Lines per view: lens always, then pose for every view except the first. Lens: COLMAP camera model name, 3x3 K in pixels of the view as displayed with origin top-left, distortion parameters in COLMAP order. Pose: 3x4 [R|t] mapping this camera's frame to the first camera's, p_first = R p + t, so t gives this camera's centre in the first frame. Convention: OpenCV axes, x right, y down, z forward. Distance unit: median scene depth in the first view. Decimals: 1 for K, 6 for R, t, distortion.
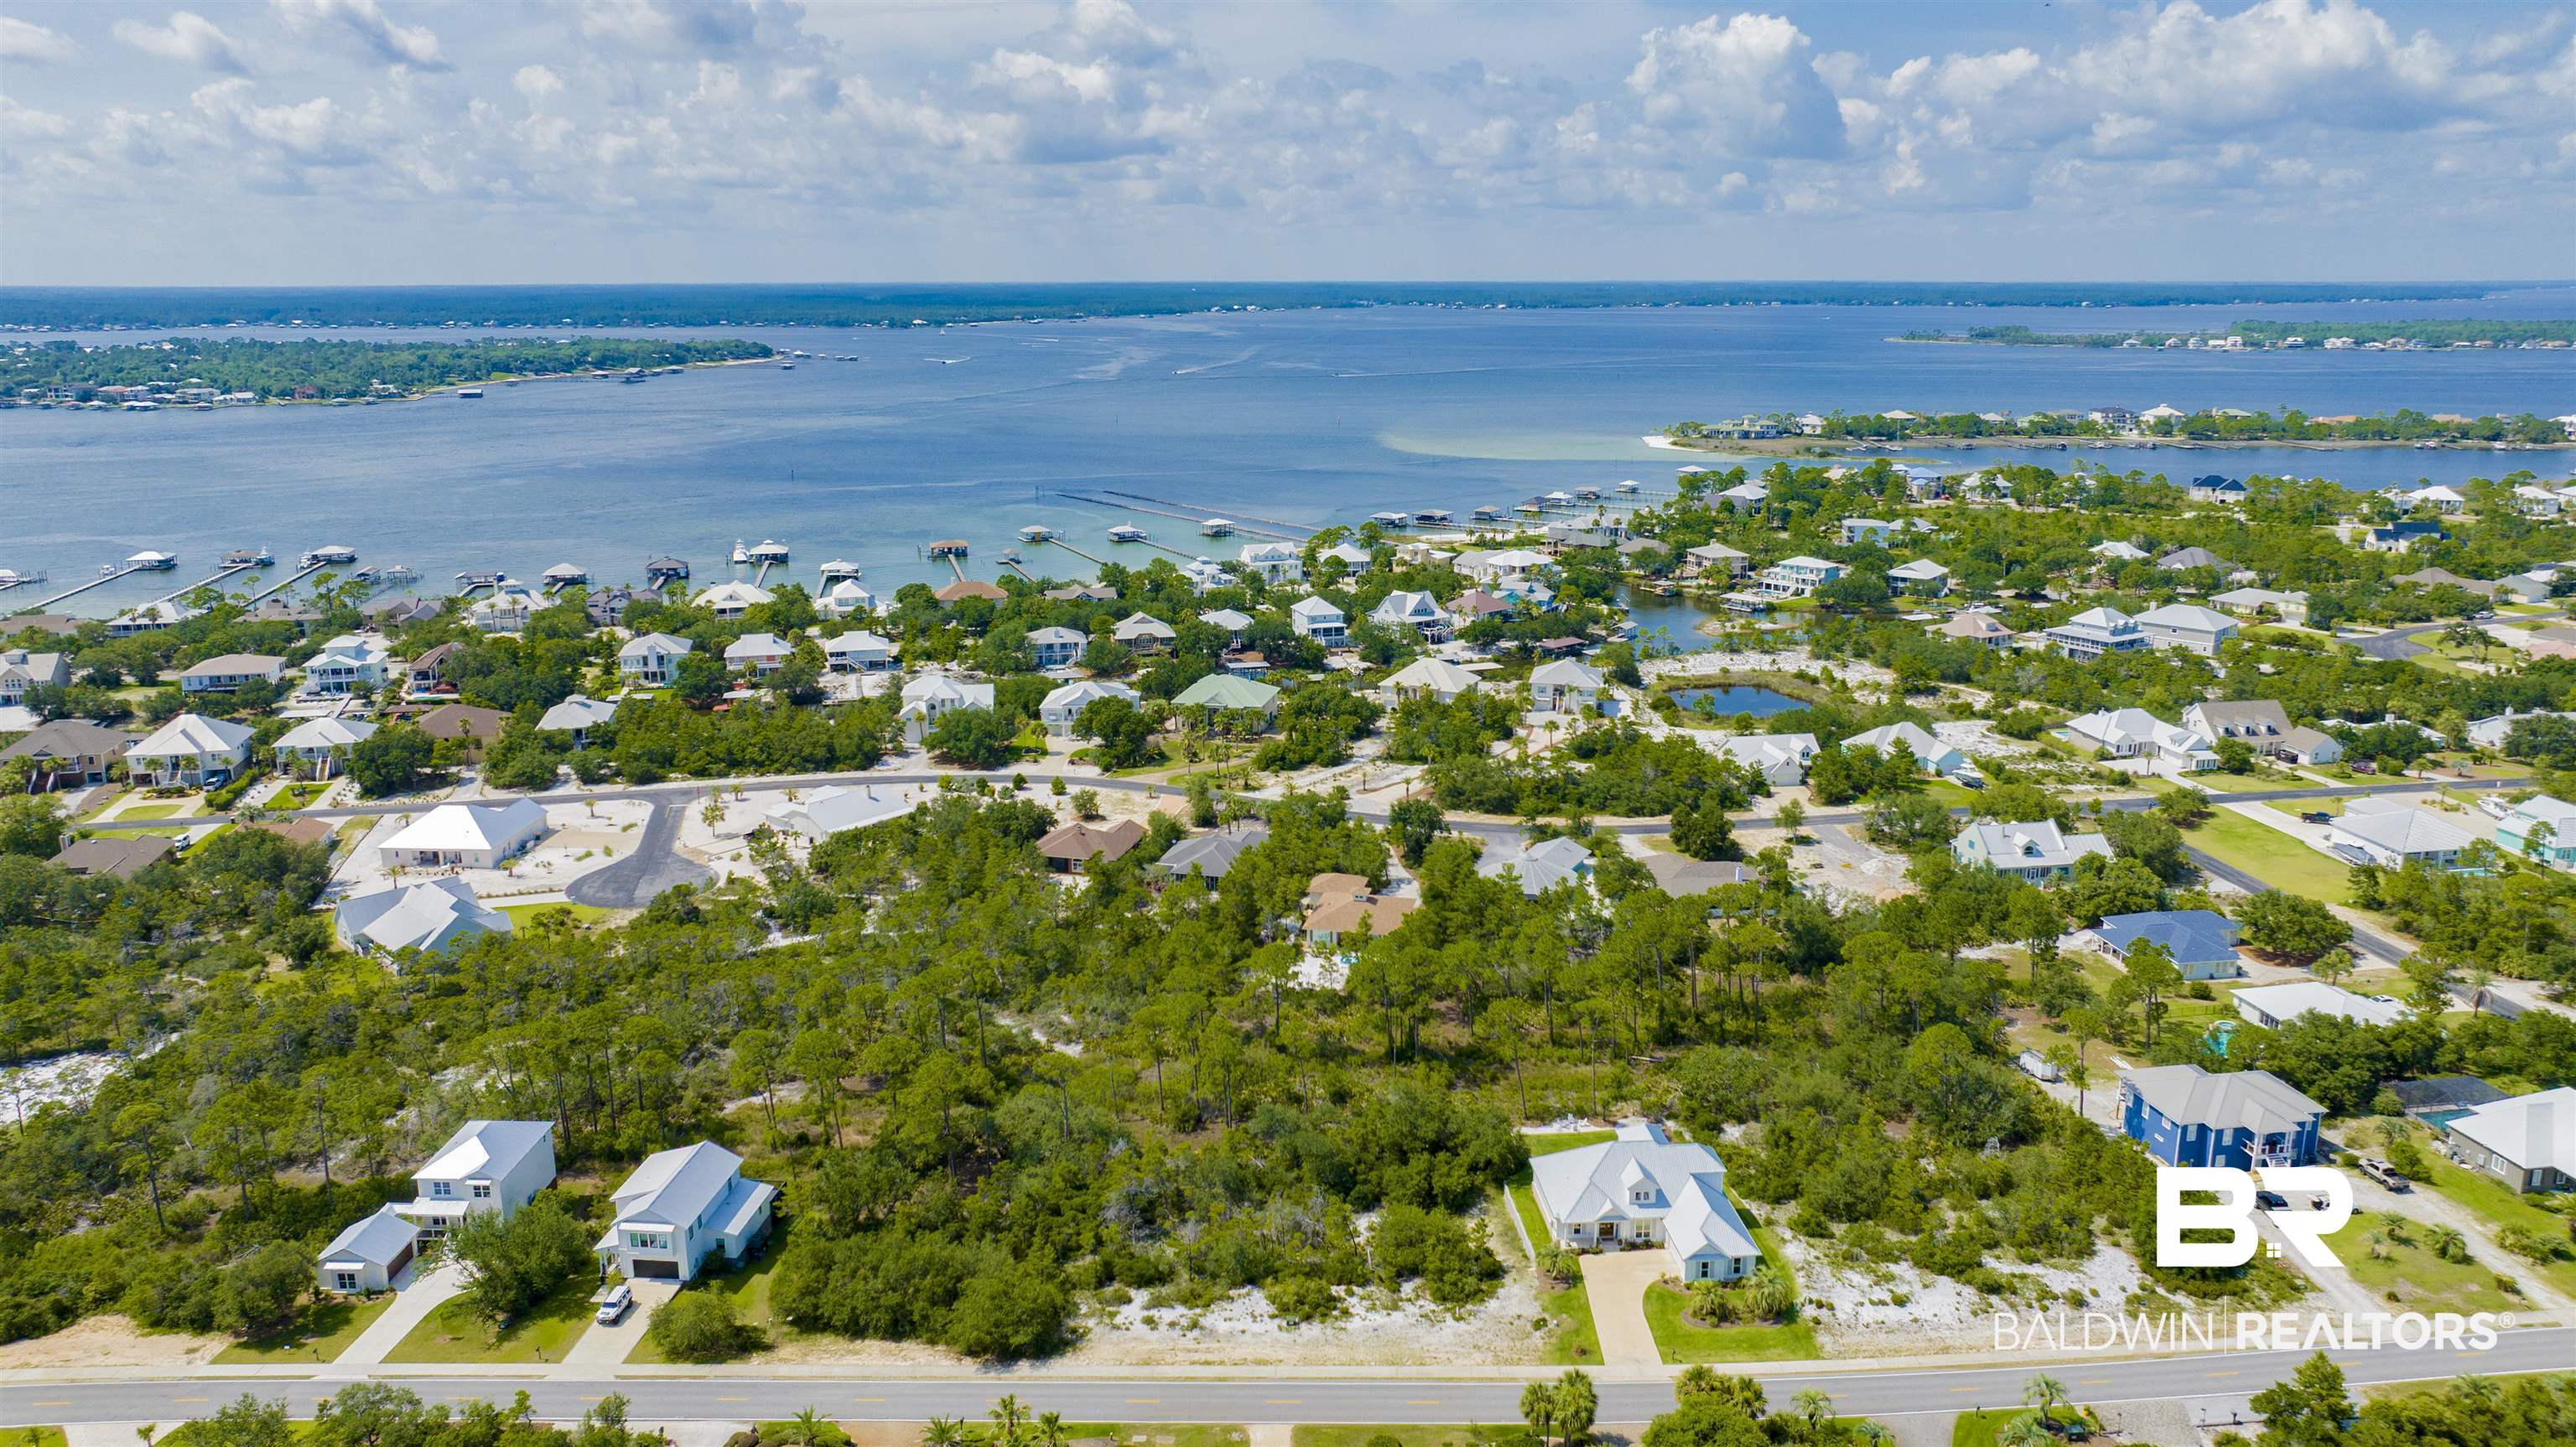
lens RADIAL K [[1847.7, 0, 1288.0], [0, 1847.7, 723.5], [0, 0, 1]] dist [-0.007829, 0.000322]
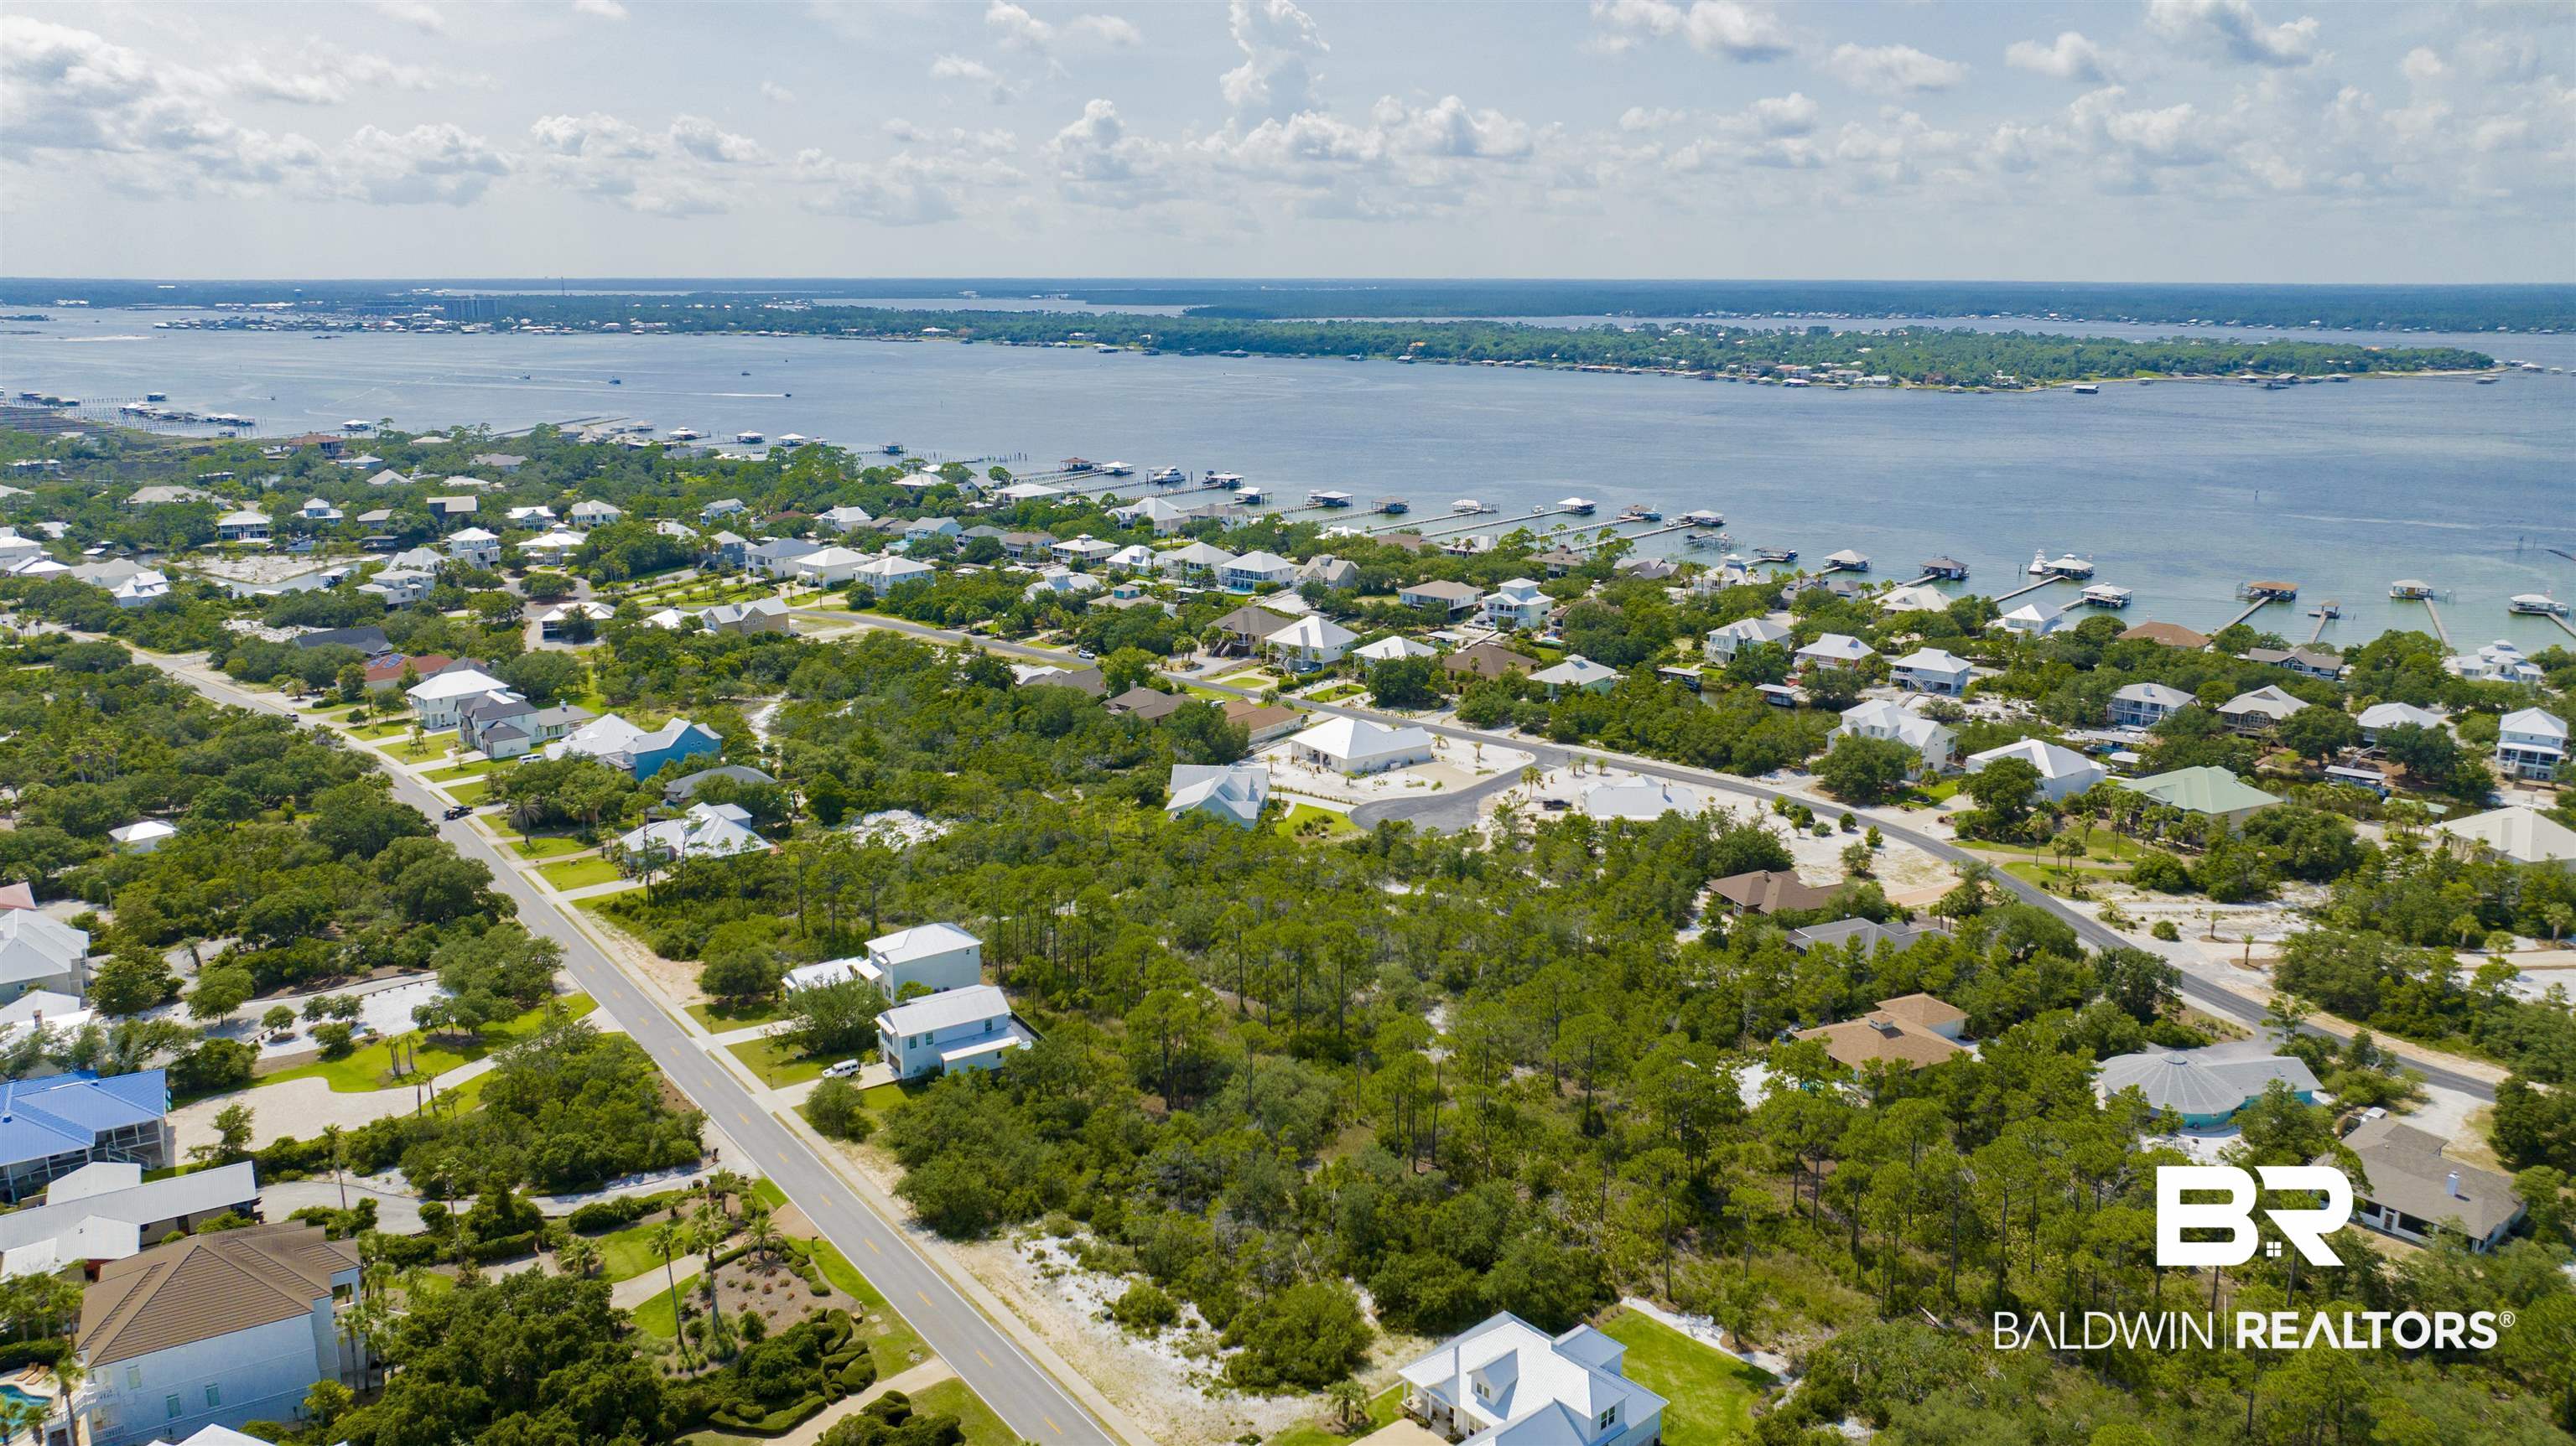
lens RADIAL K [[1811.8, 0, 1288.0], [0, 1811.8, 723.0], [0, 0, 1]] dist [-0.028284, 0.024422]
pose [[0.603084, 0.197328, -0.772885, 0.377321], [-0.192061, 0.976335, 0.099406, -0.054061], [0.774211, 0.088491, 0.626711, 0.212436]]
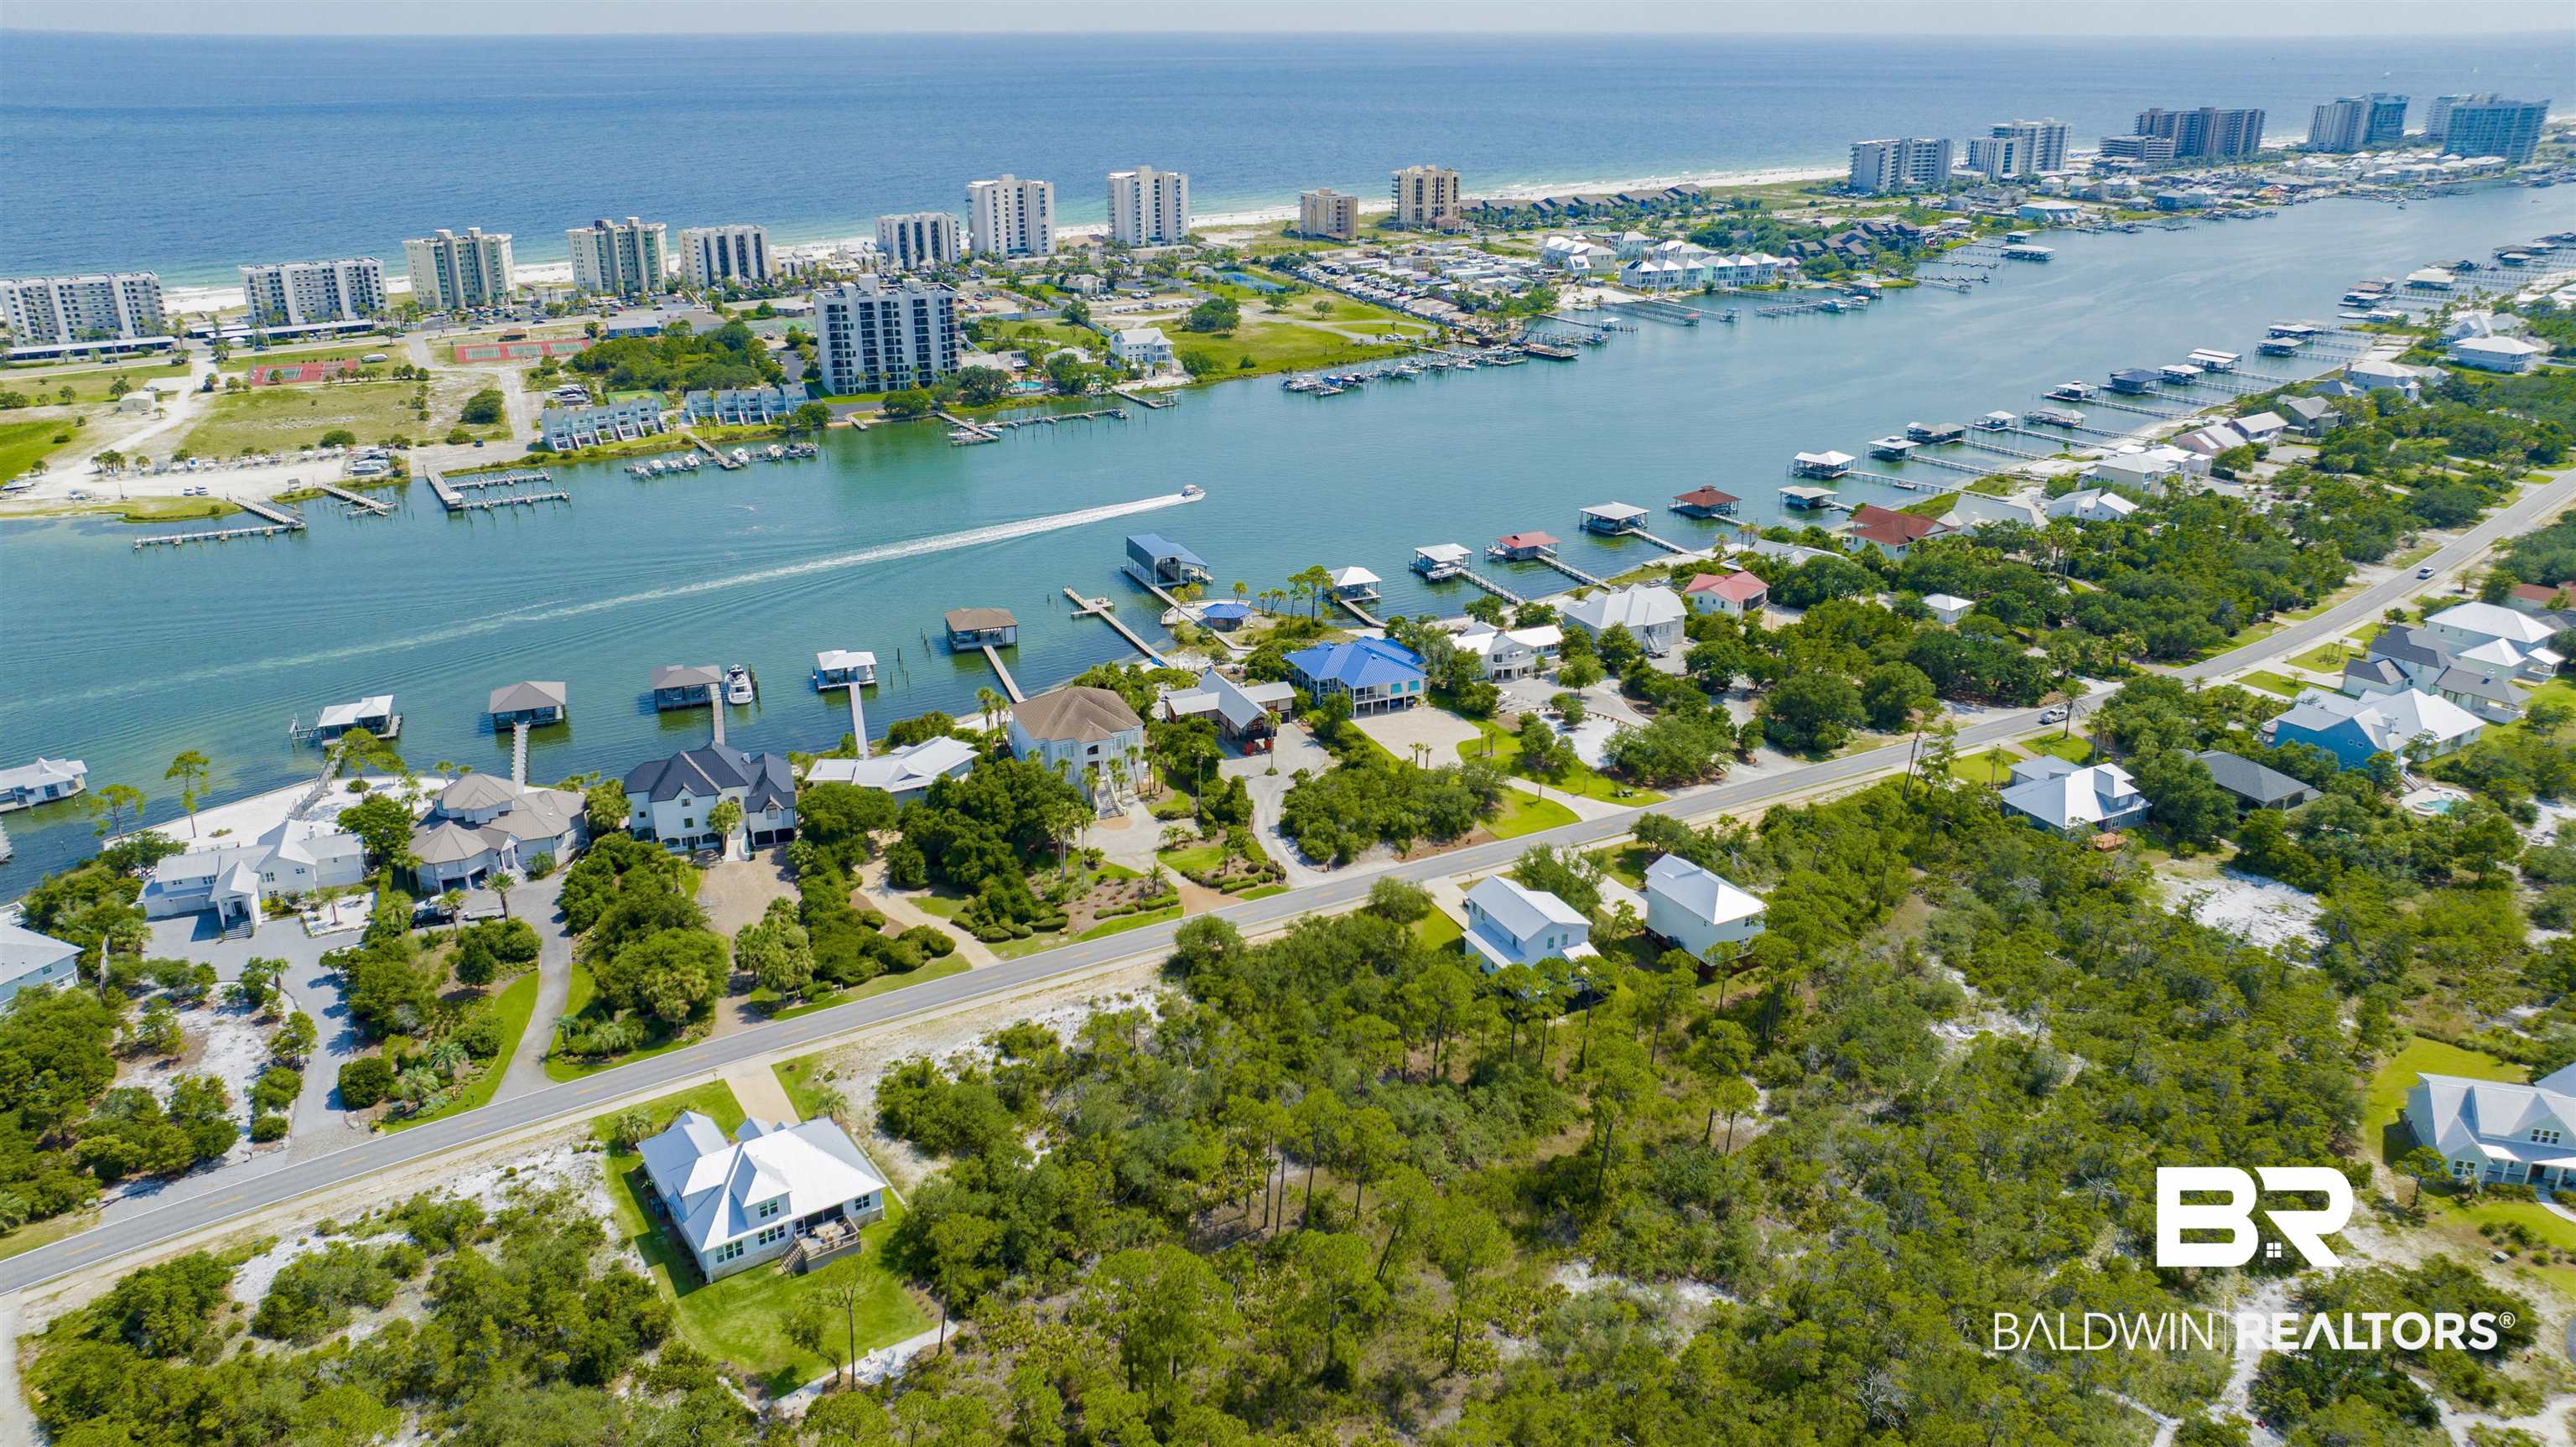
lens RADIAL K [[1811.9, 0, 1288.0], [0, 1811.9, 723.5], [0, 0, 1]] dist [-0.028284, 0.024422]
pose [[-0.864262, 0.183130, -0.468523, 0.192439], [-0.116785, 0.832890, 0.540977, -0.267433], [0.489297, 0.522263, -0.698448, 0.915780]]
